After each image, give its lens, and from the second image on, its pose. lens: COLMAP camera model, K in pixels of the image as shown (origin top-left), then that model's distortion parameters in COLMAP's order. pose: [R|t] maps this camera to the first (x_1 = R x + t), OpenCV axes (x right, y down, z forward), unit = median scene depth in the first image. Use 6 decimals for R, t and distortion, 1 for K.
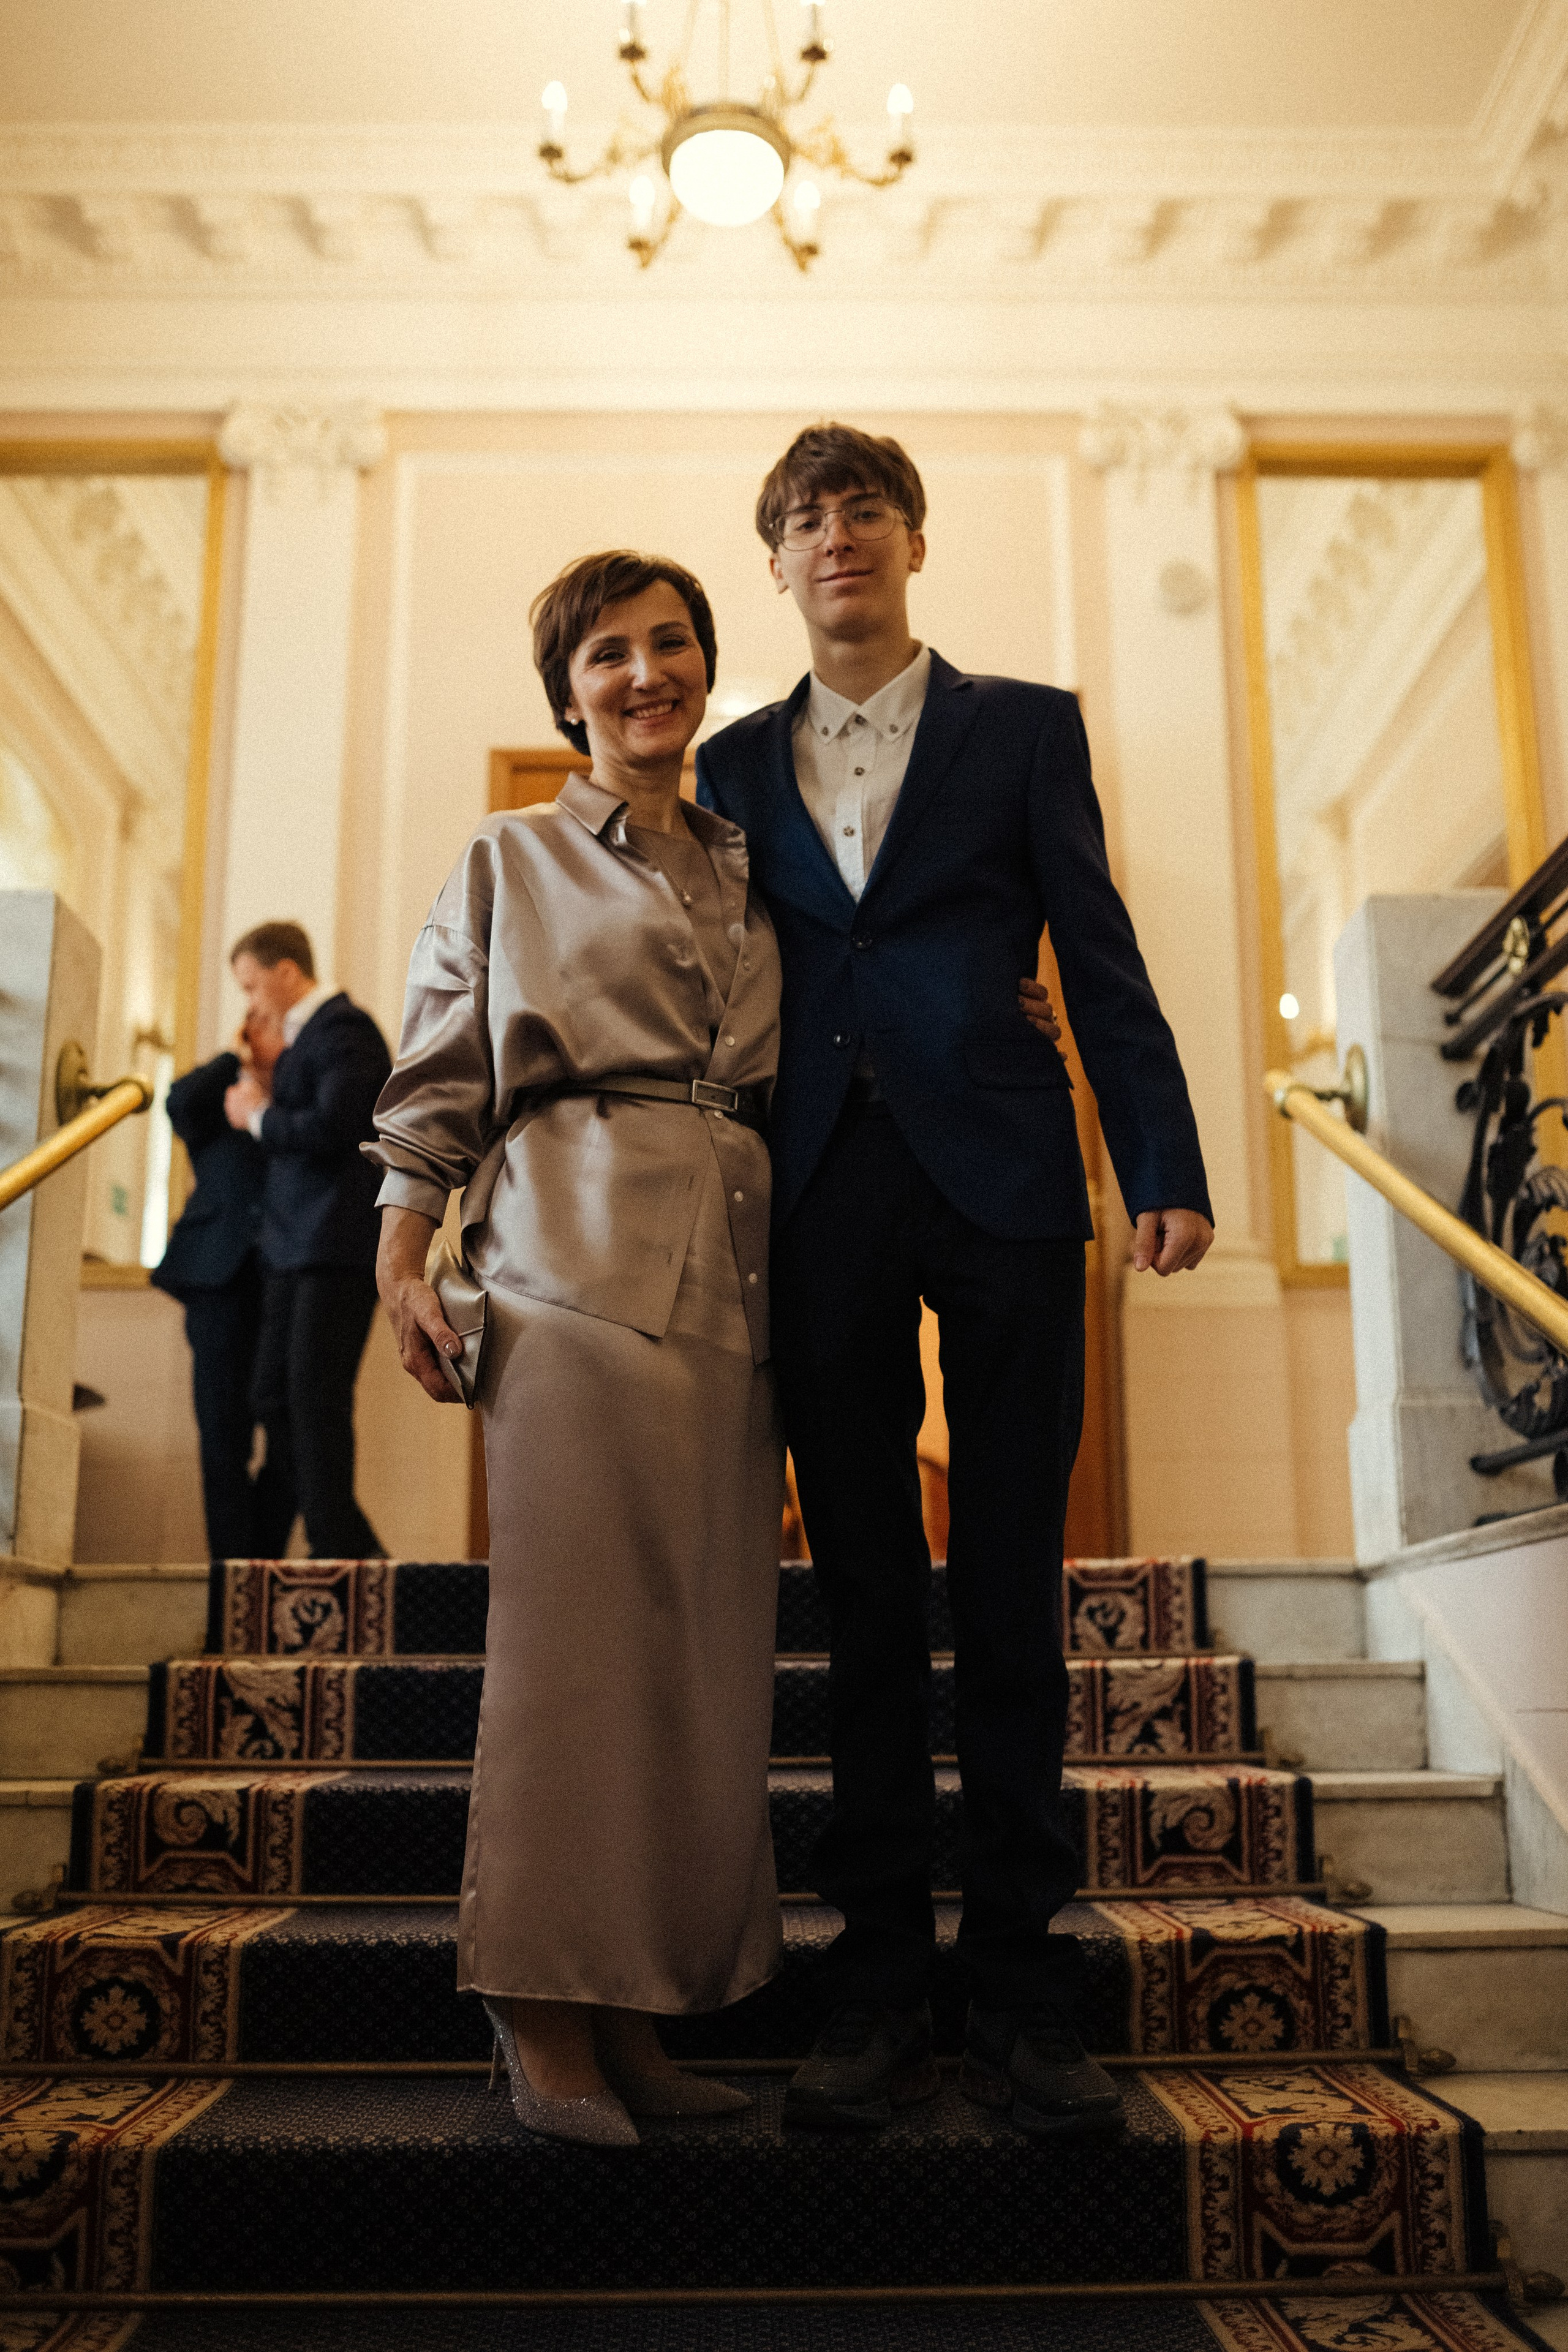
lens RADIAL K [[2214.1, 0, 784.0], [0, 2214.1, 1176.0], [0, 0, 1]] dist [-0.069987, 0.099242]
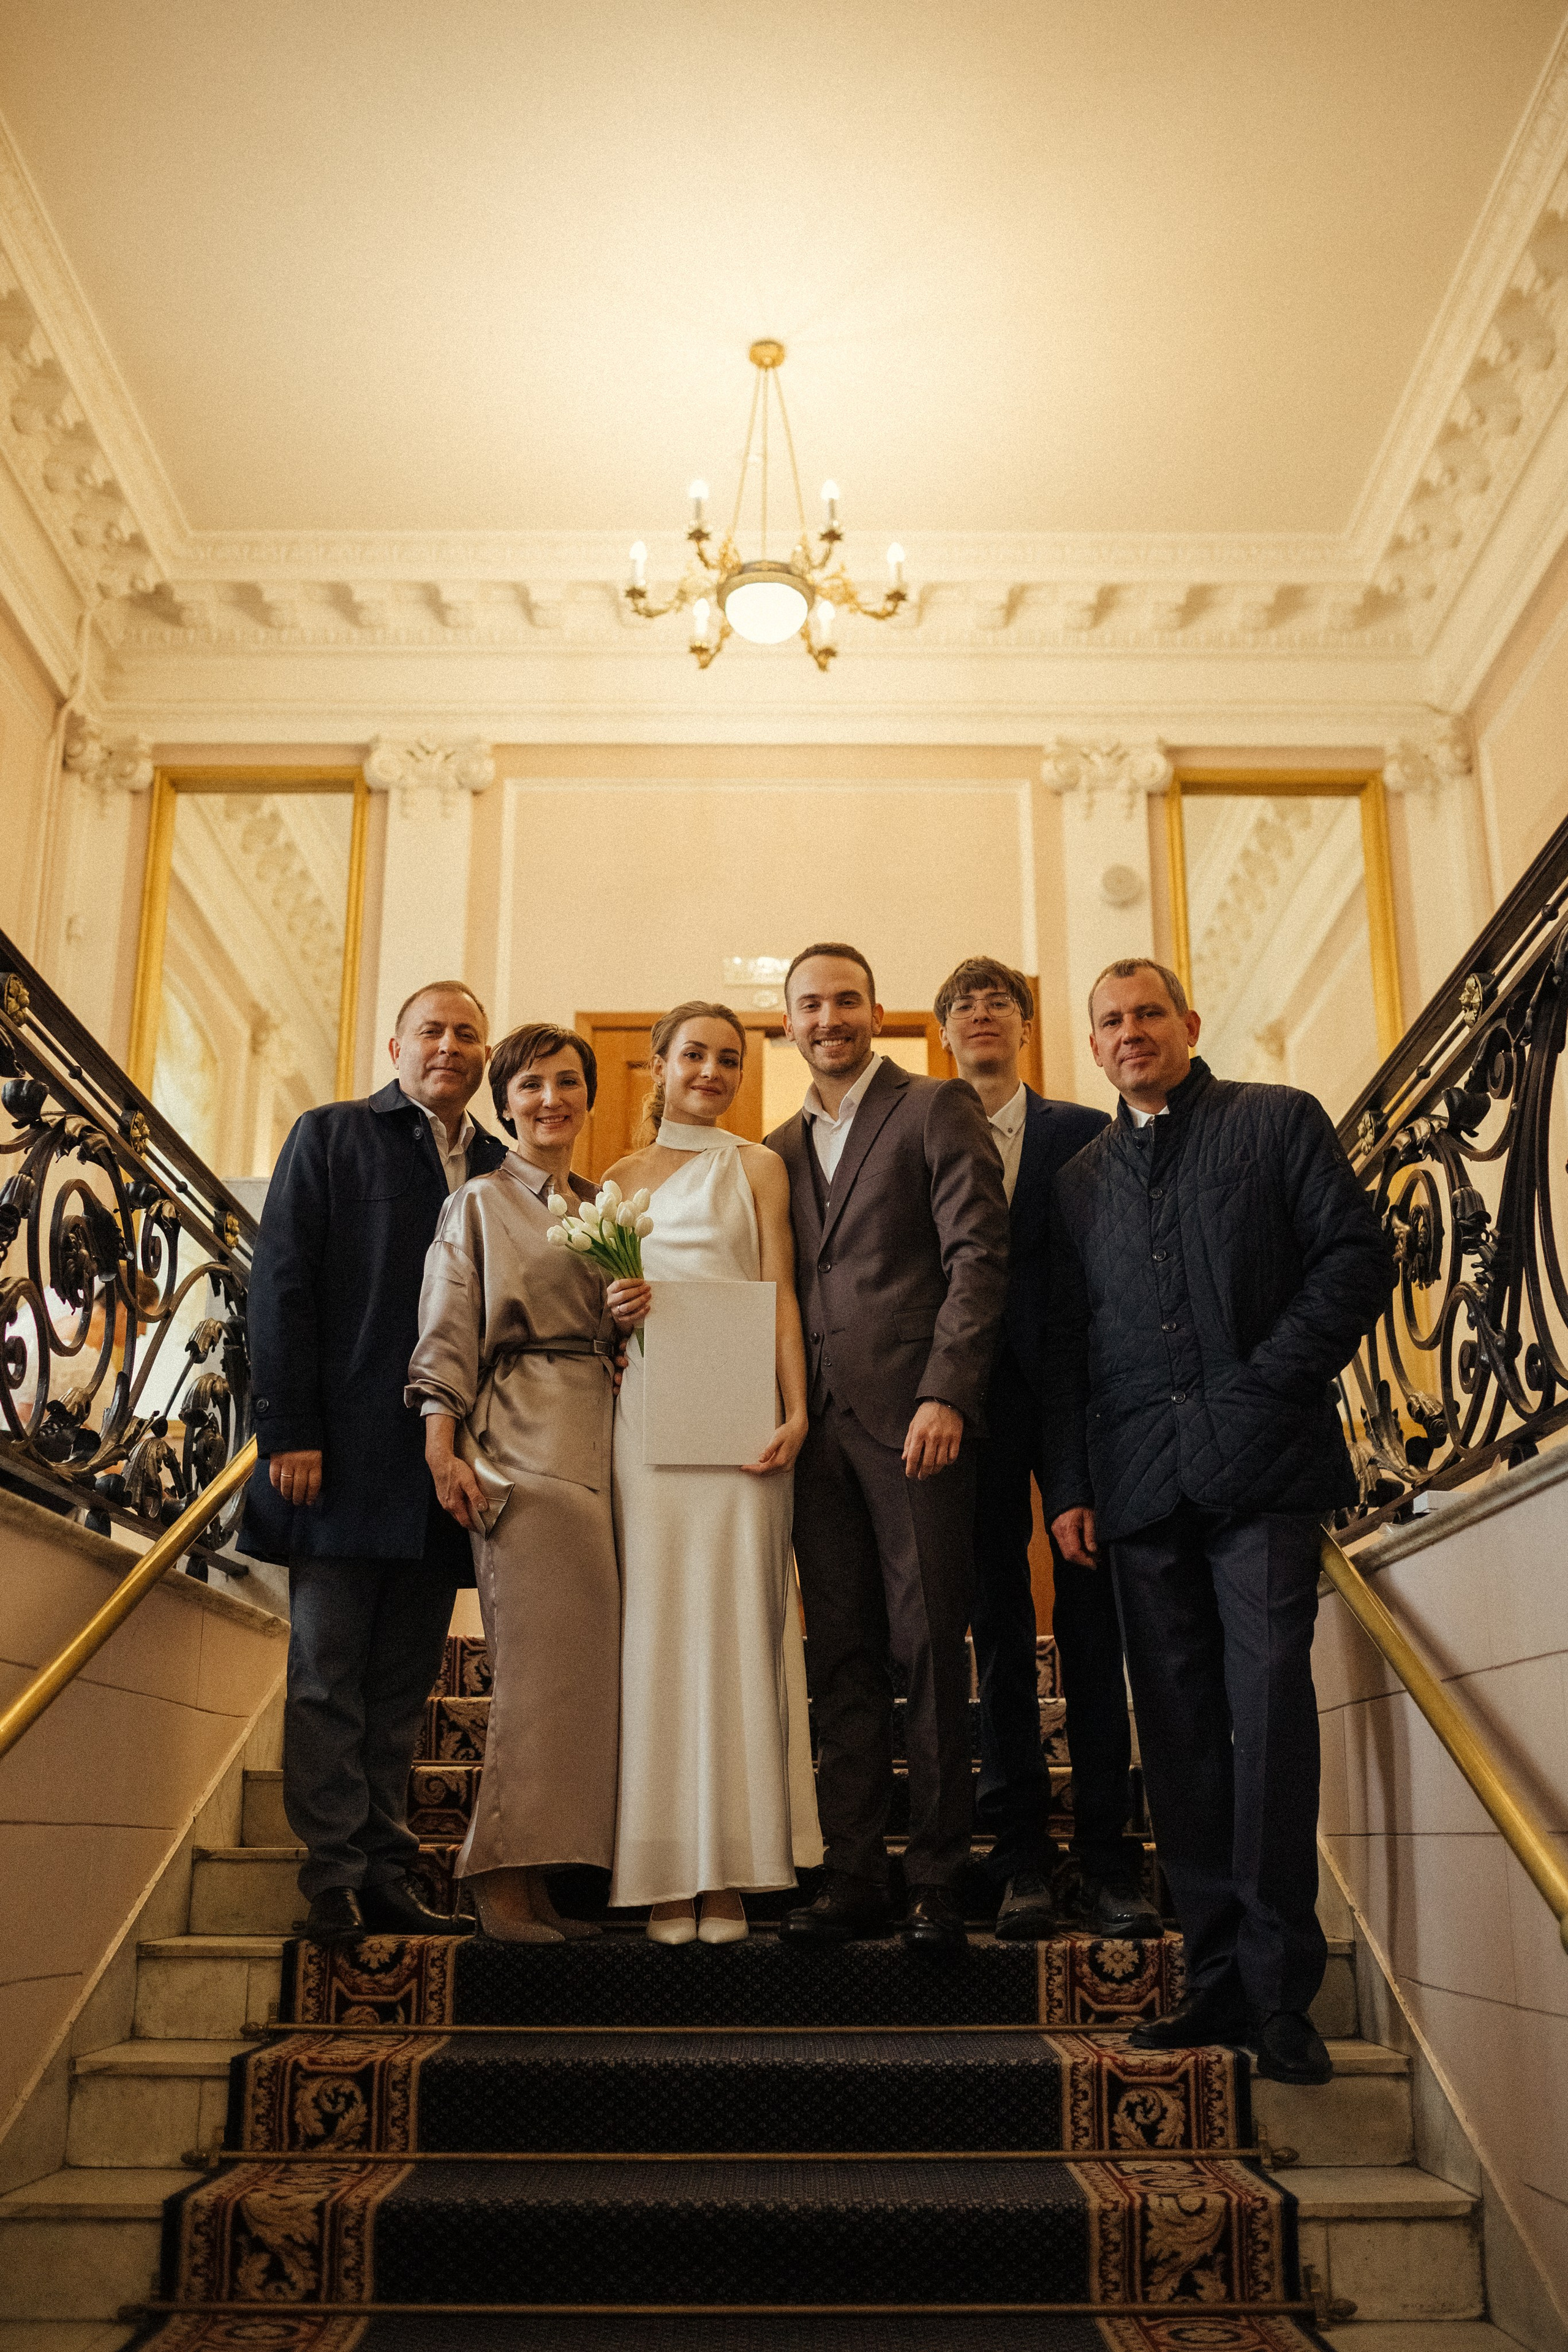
lens RADIAL K [[2060.3, 0, 785.6], [0, 2060.3, 1243.2], [0, 0, 1]] dist [-0.066472, 0.000581]
pose [[0.999952, 0.001891, -0.009573, -0.002968], [-0.002245, 0.999307, -0.037147, -0.041439], [0.009496, 0.037166, 0.999264, -0.431380]]
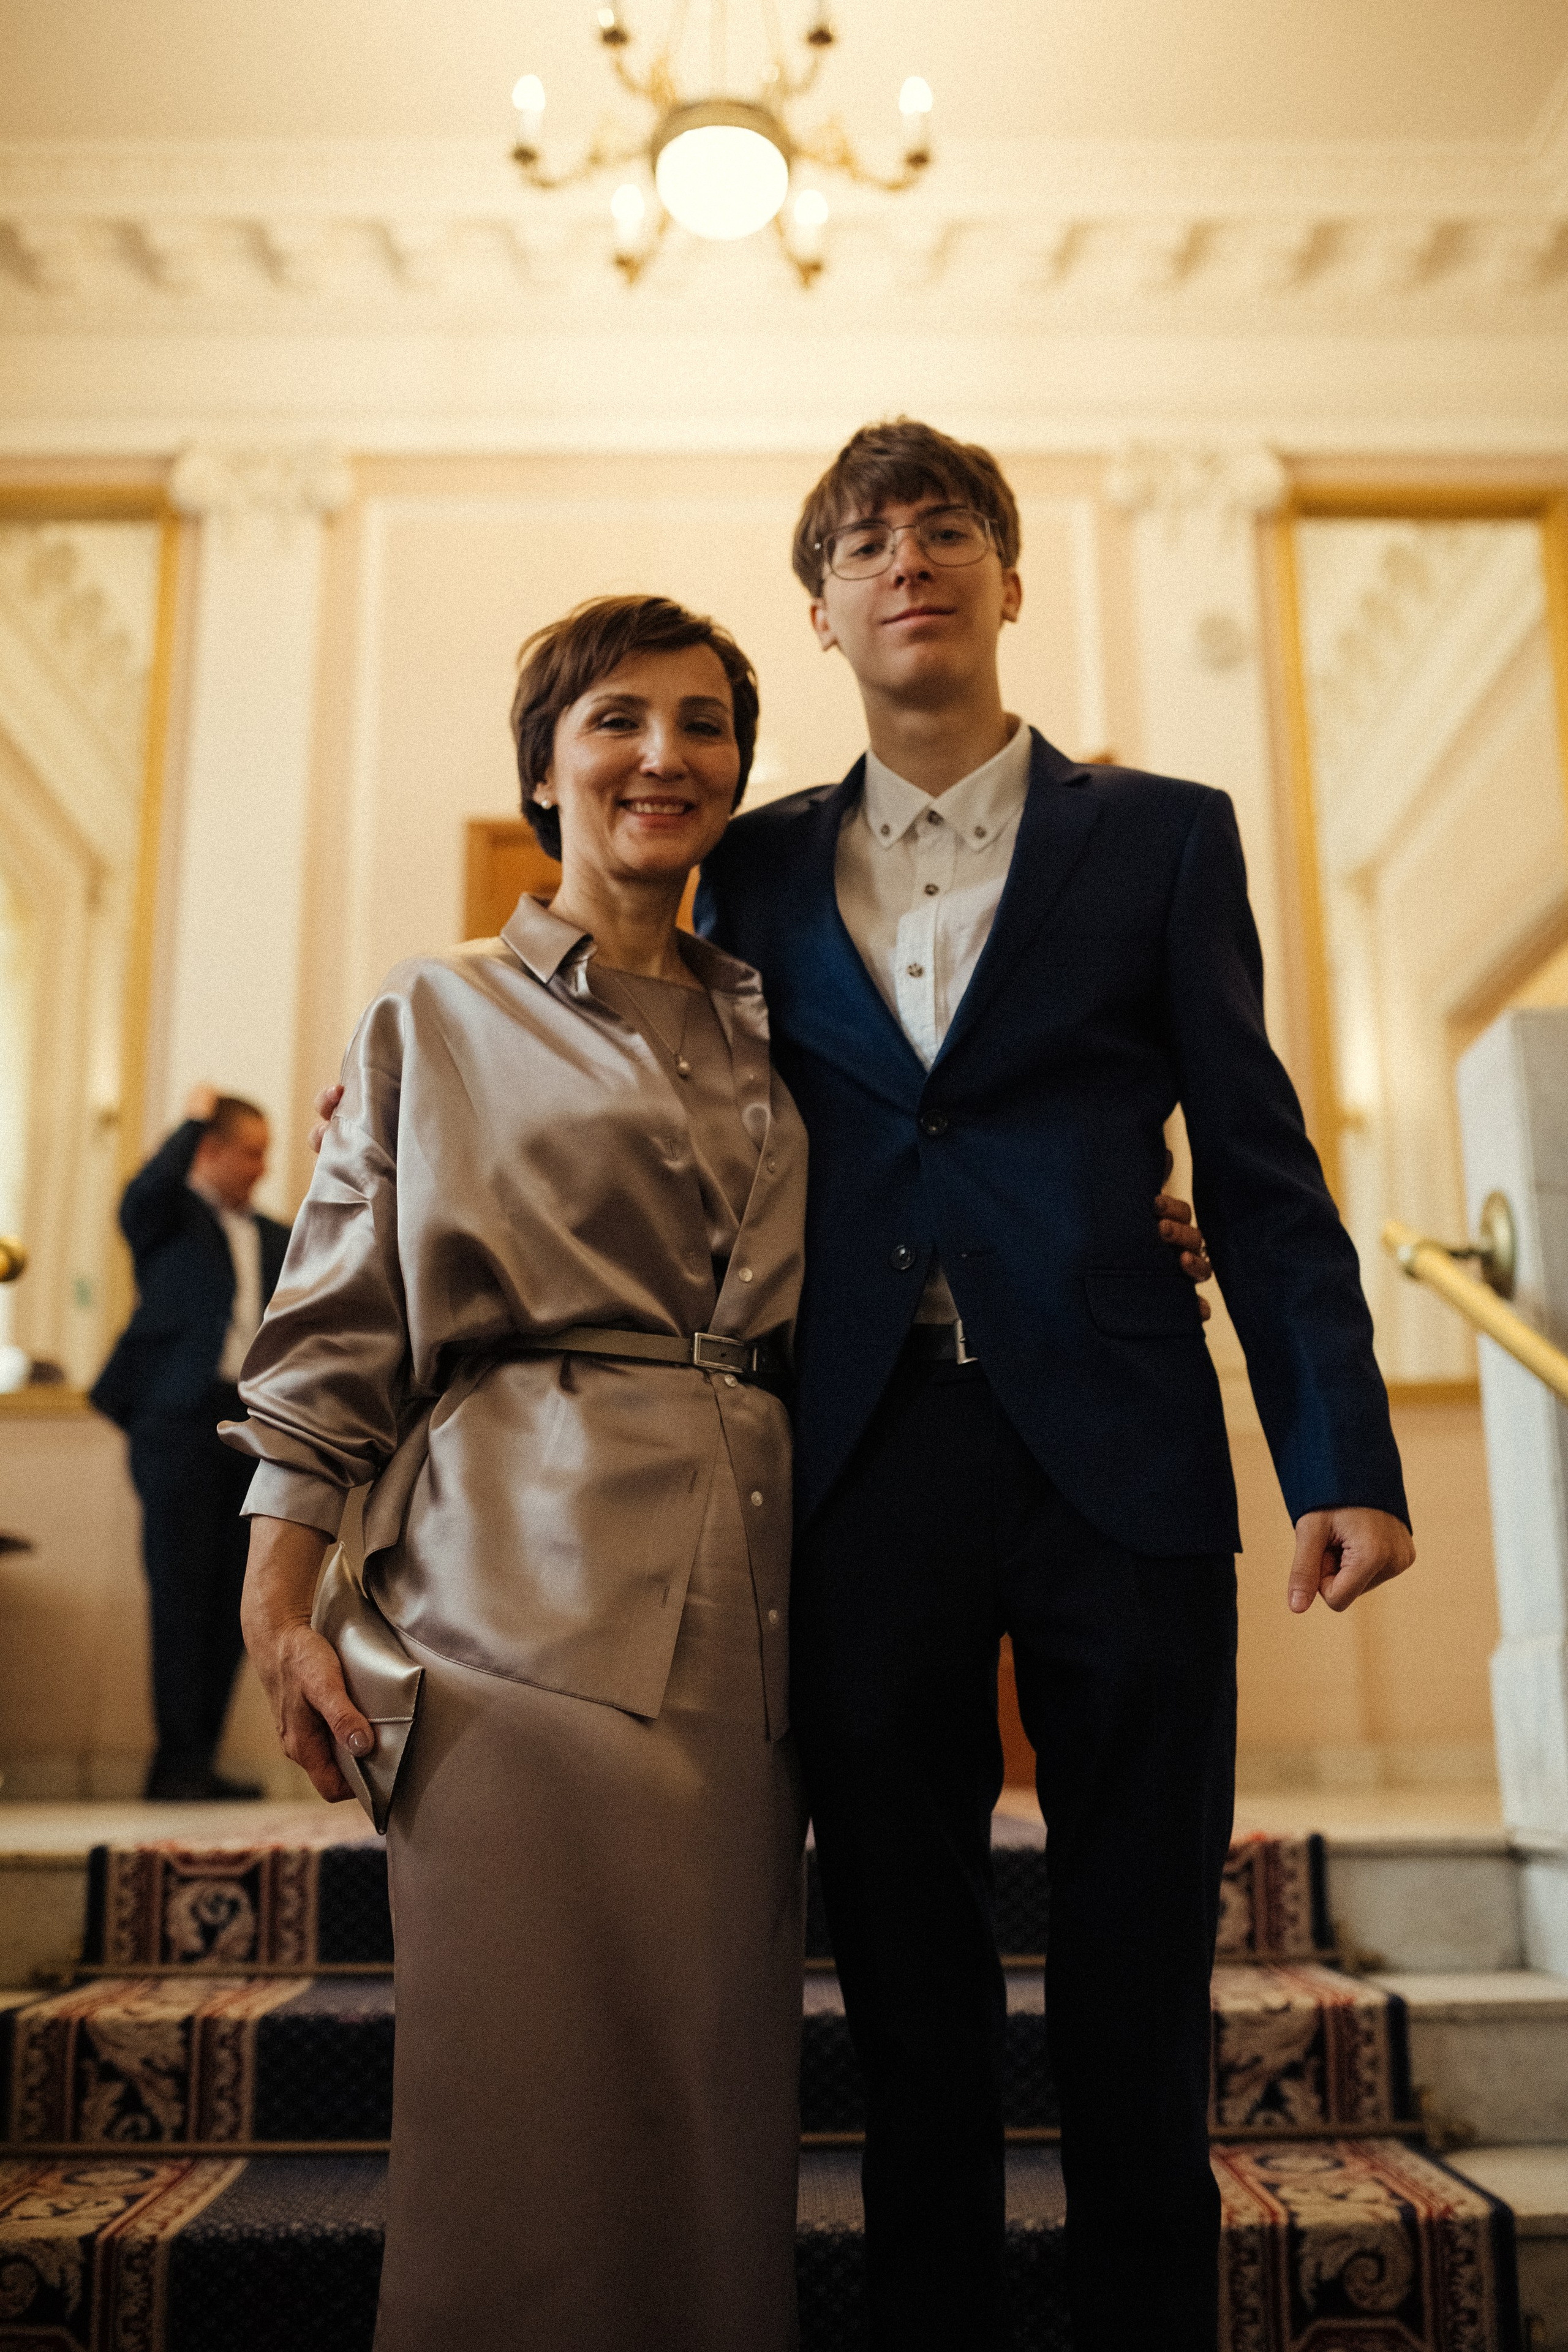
lens RADIAL K [[2214.1, 0, 784.0], [0, 2214.1, 1176.0], [0, 0, 1]] dist [-0.069987, 0.099242]
pose [[0.999989, -0.004534, 0.001438, -0.007611], [0.004568, 0.999694, -0.024307, -0.054982], [-0.001327, 0.024313, 0.999704, 0.216080]]
